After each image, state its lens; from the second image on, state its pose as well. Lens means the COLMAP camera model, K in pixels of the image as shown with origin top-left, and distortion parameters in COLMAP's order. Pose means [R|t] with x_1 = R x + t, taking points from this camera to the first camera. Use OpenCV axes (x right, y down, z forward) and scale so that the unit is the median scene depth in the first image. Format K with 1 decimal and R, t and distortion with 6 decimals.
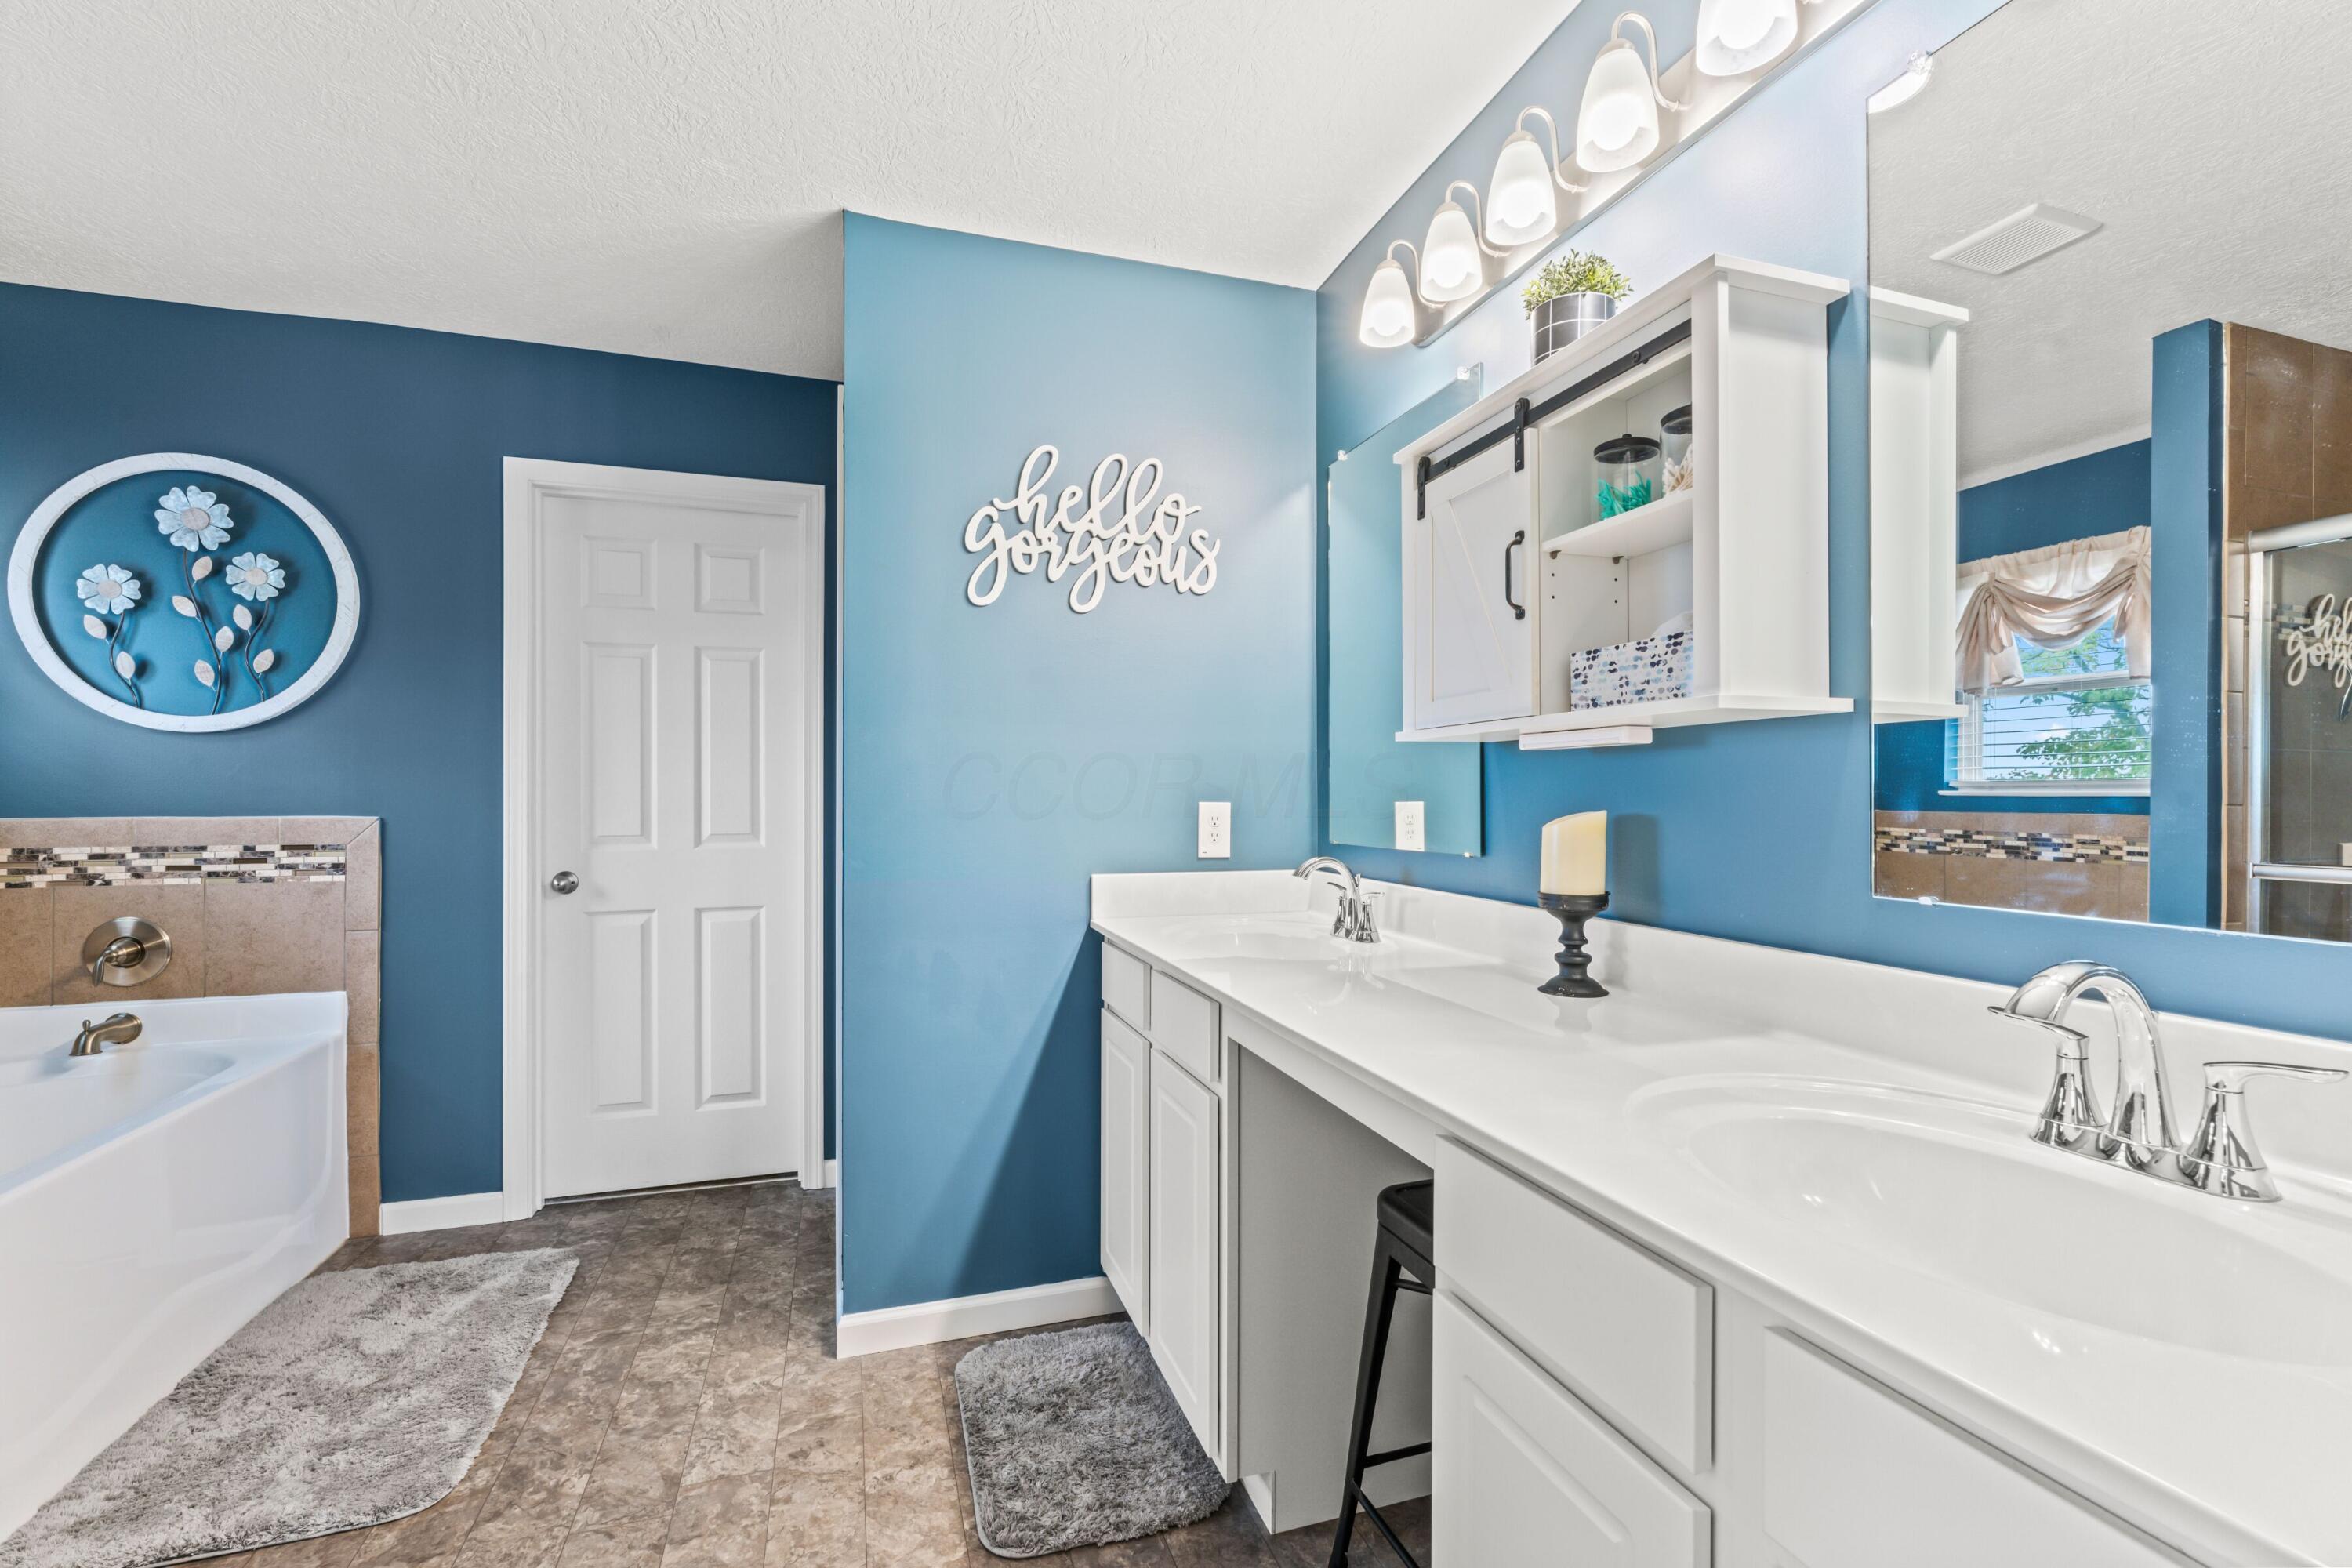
lens RADIAL K [[1017.2, 0, 1178.6], [0, 1017.2, 783.1], [0, 0, 1]] dist [0.003538, -0.000069]
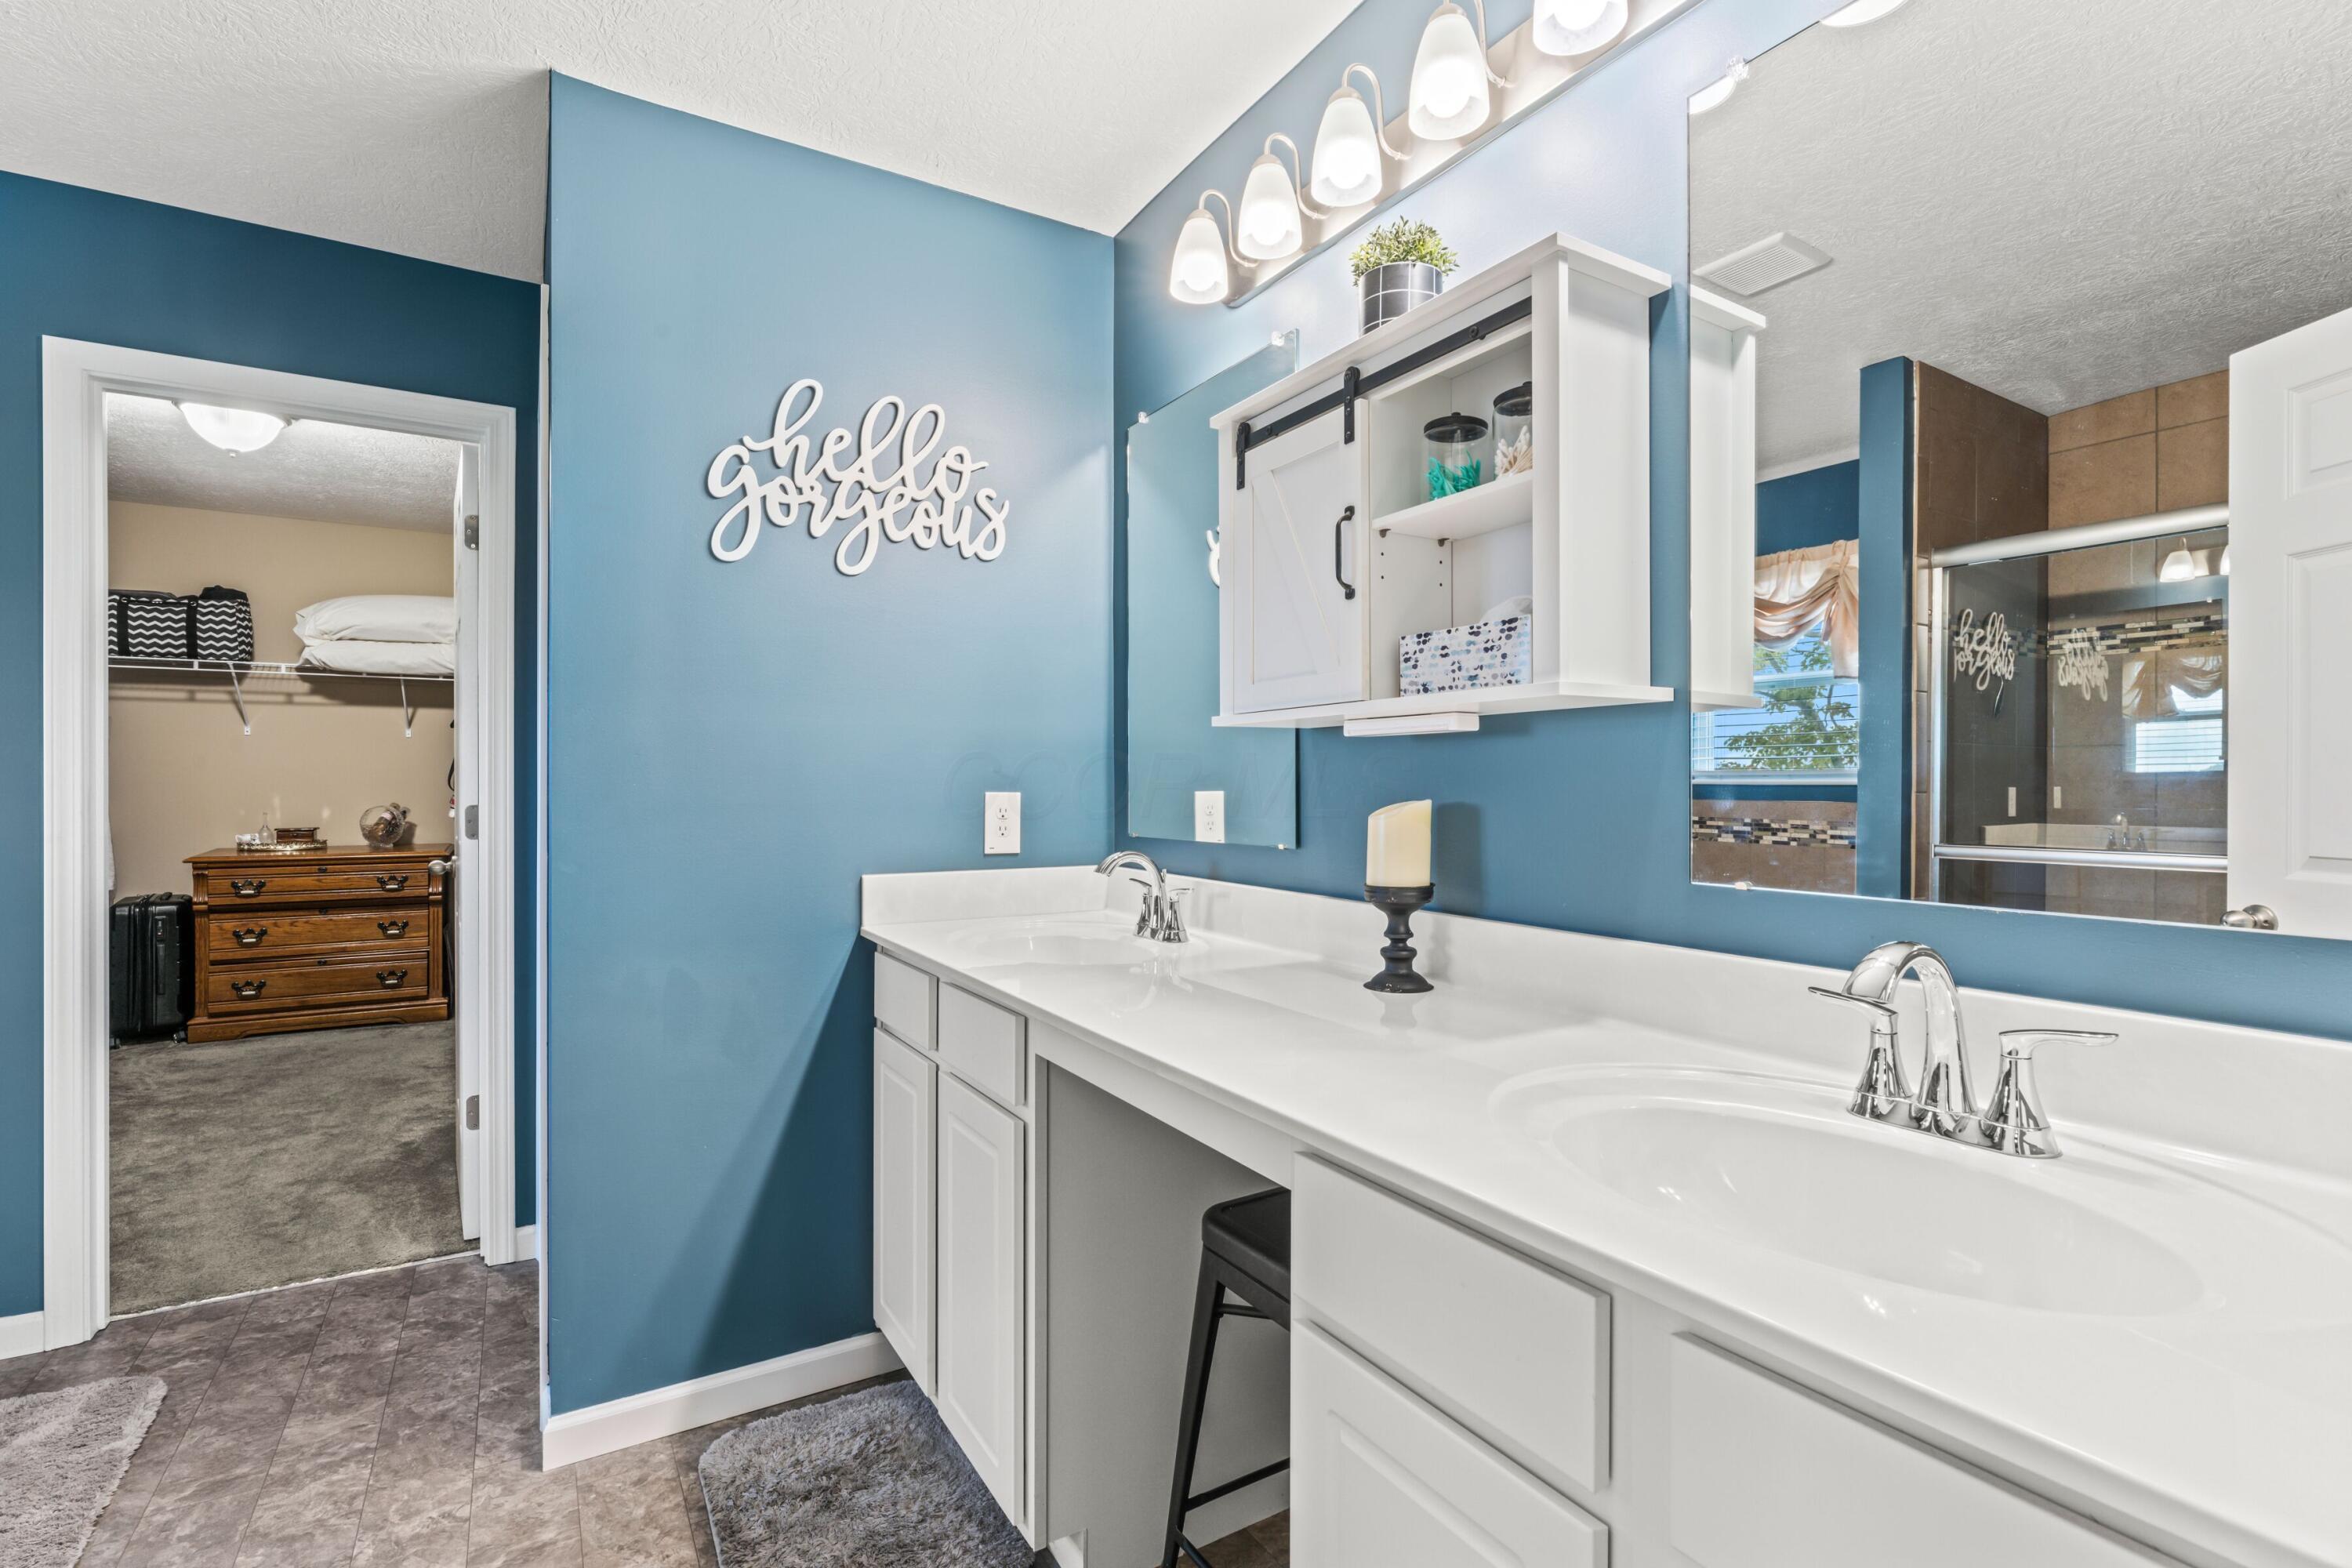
lens RADIAL K [[1083.3, 0, 1183.8], [0, 1083.3, 776.6], [0, 0, 1]] dist [0.001401, -0.000067]
pose [[0.973368, 0.000948, 0.229247, -0.036868], [-0.001944, 0.999990, 0.004117, 0.001072], [-0.229241, -0.004453, 0.973360, 0.037116]]
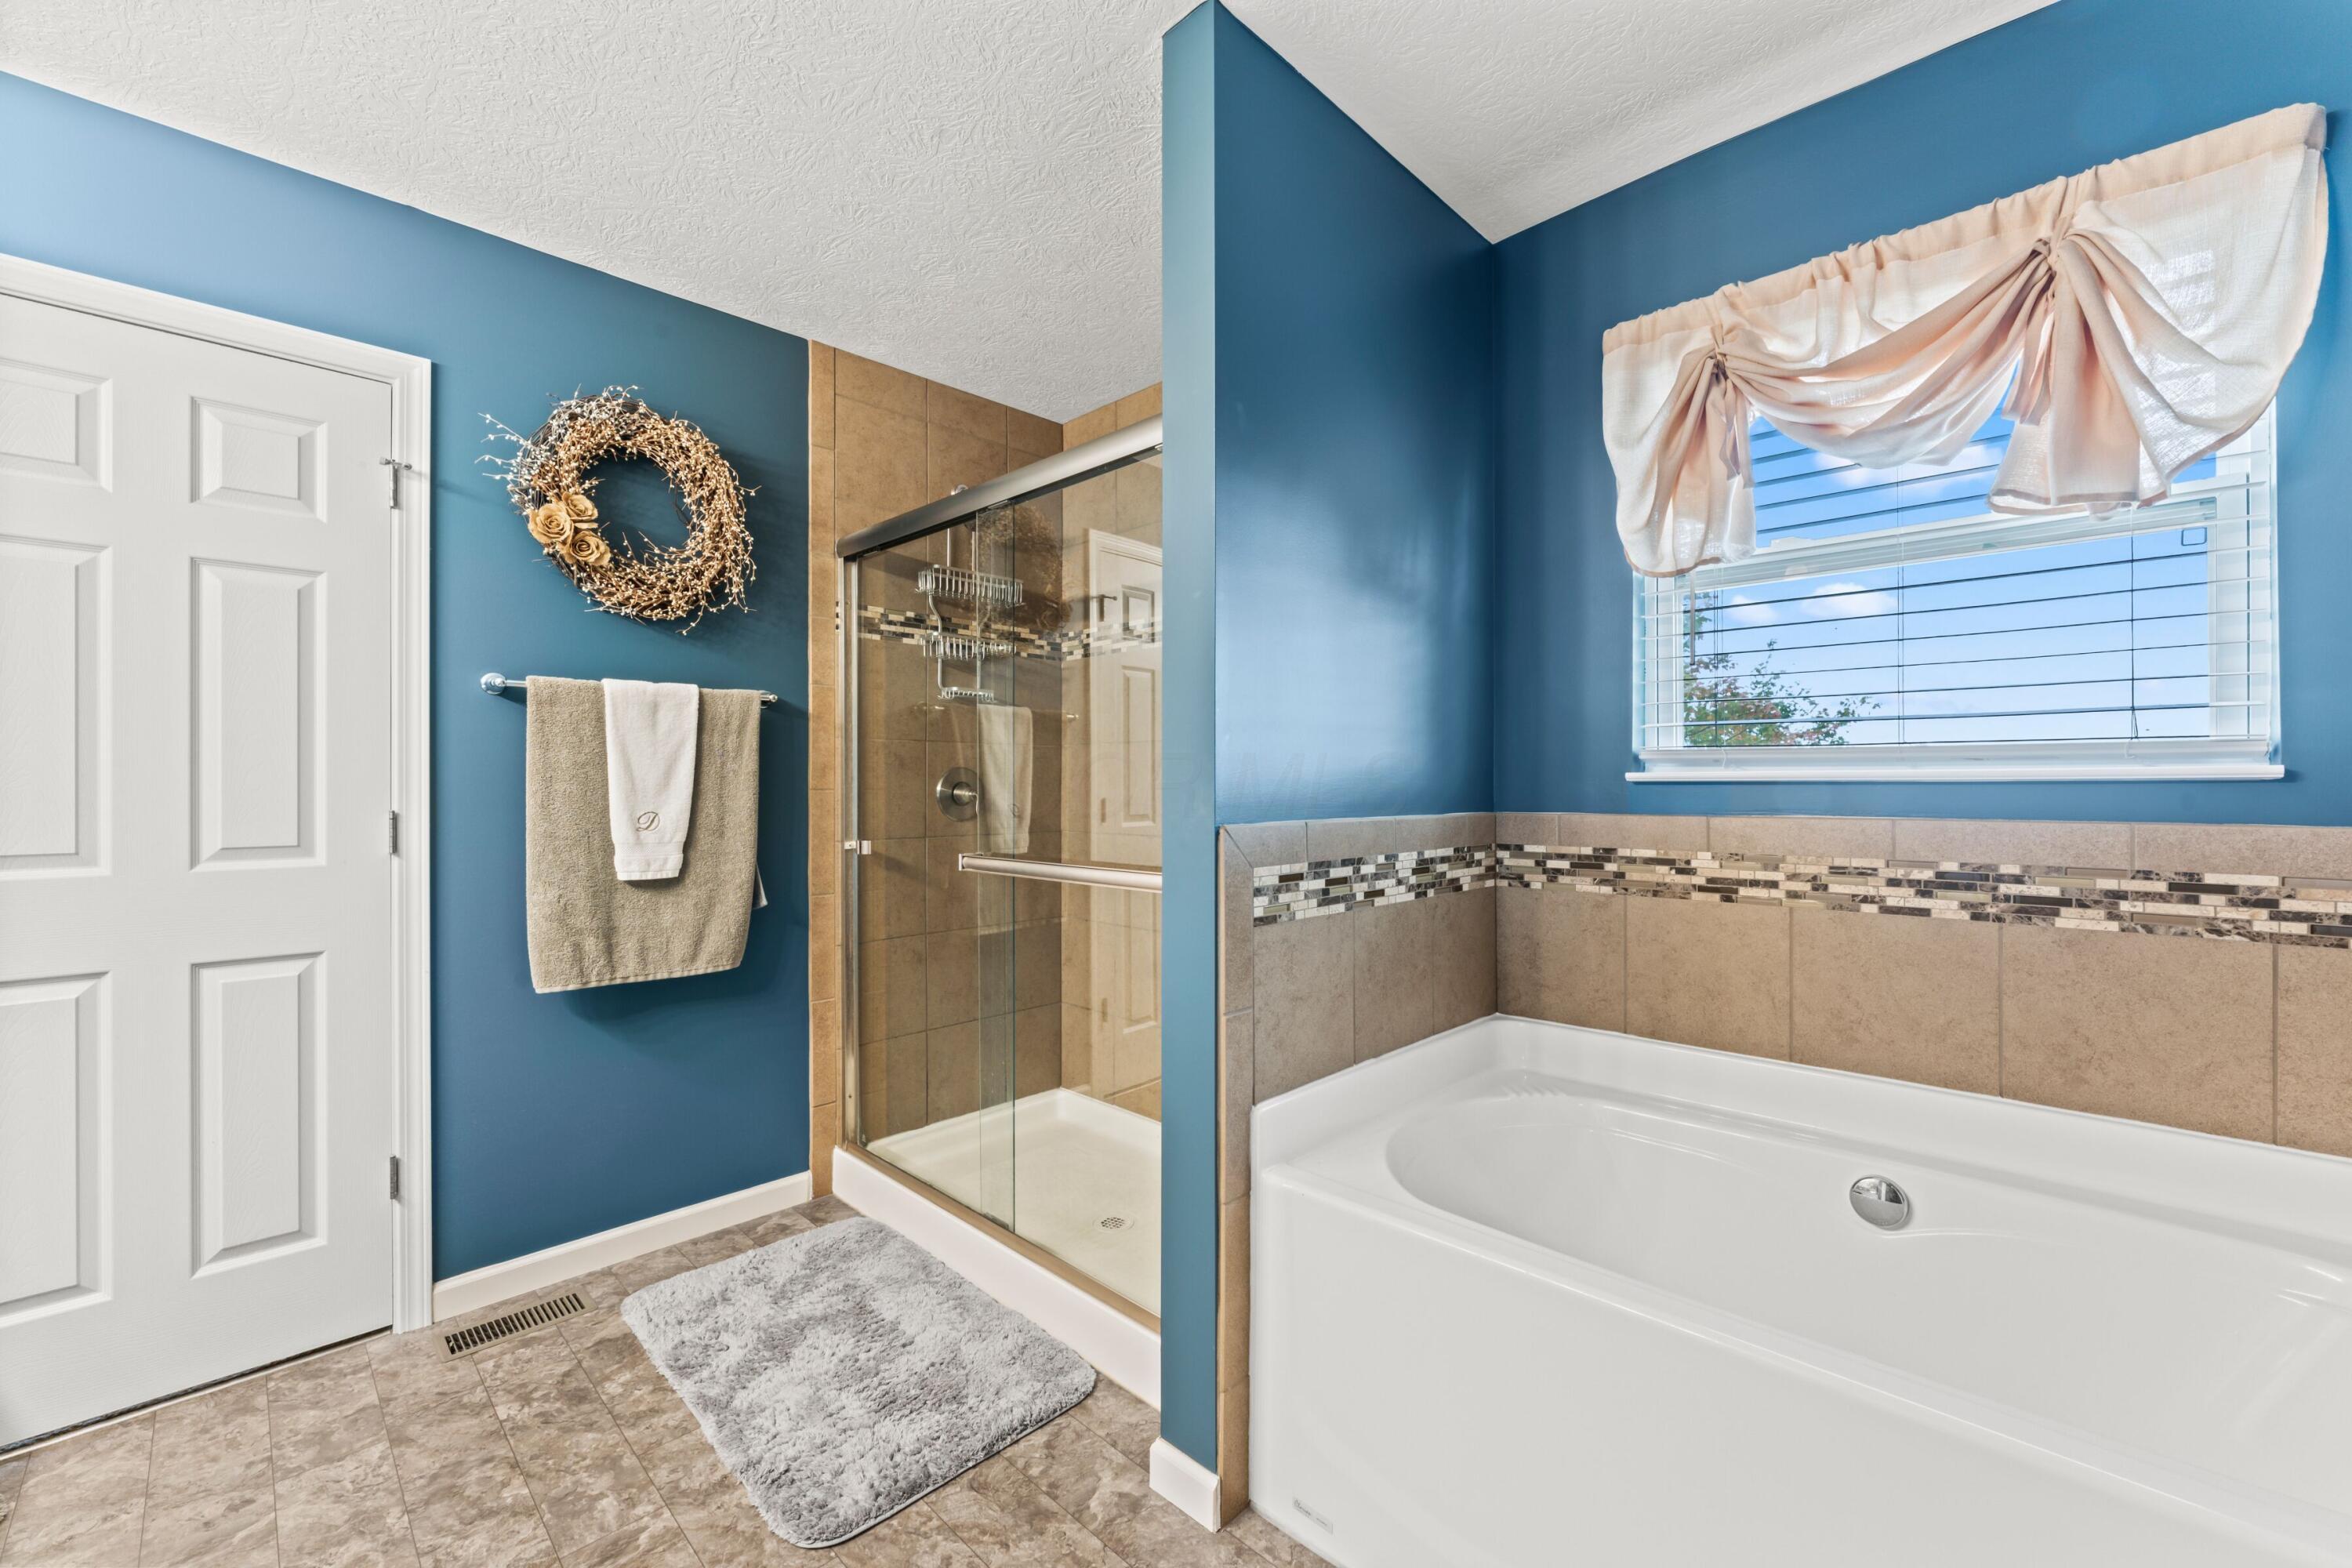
lens RADIAL K [[936.8, 0, 1167.4], [0, 936.8, 772.7], [0, 0, 1]] dist [0.000835, -0.000228]
pose [[-0.891603, -0.004397, -0.452797, -0.674620], [0.007024, 0.999698, -0.023537, 0.025194], [0.452764, -0.024166, -0.891303, 1.978618]]
